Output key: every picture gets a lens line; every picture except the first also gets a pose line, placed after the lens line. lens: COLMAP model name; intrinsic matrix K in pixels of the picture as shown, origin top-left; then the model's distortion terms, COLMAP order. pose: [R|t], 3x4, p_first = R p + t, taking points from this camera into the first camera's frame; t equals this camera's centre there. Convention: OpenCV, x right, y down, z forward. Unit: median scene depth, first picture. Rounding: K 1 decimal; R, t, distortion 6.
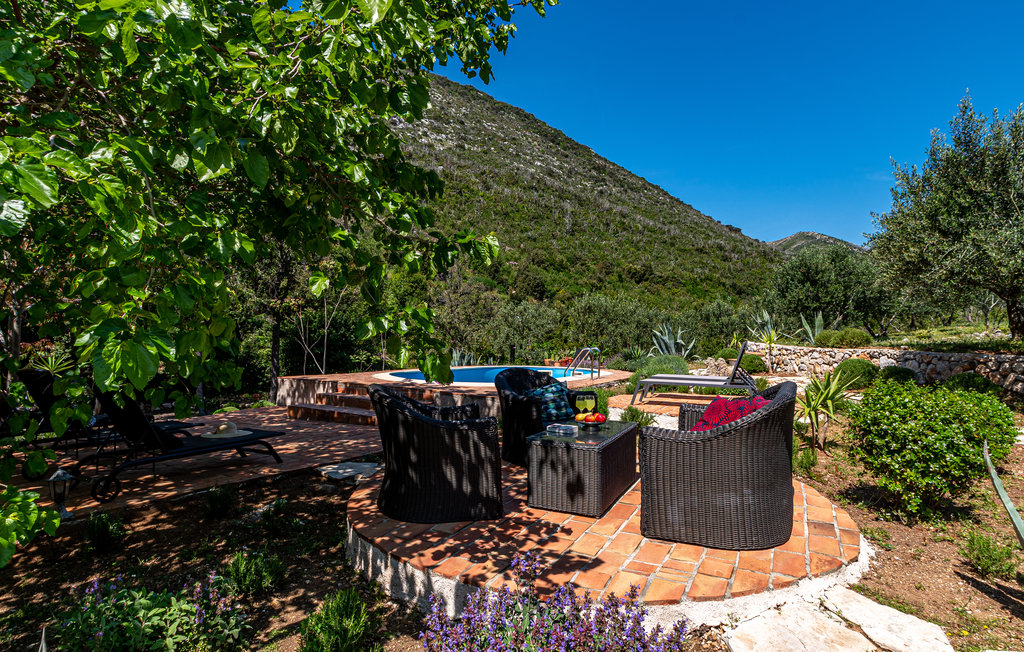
lens RADIAL K [[603.3, 0, 512.0], [0, 603.3, 326.0], [0, 0, 1]] dist [-0.002191, 0.000107]
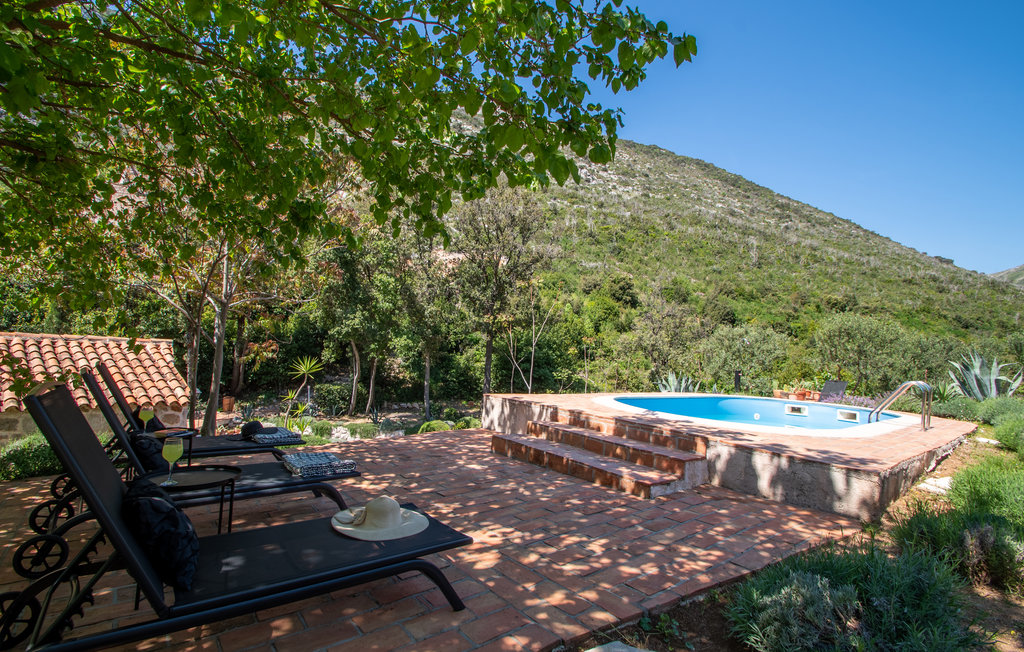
lens RADIAL K [[451.6, 0, 497.9], [0, 451.6, 320.1], [0, 0, 1]] dist [-0.000648, -0.001171]
pose [[0.935961, 0.014859, -0.351789, -0.045044], [-0.039490, 0.997236, -0.062944, 0.005793], [0.349881, 0.072805, 0.933961, 0.120560]]
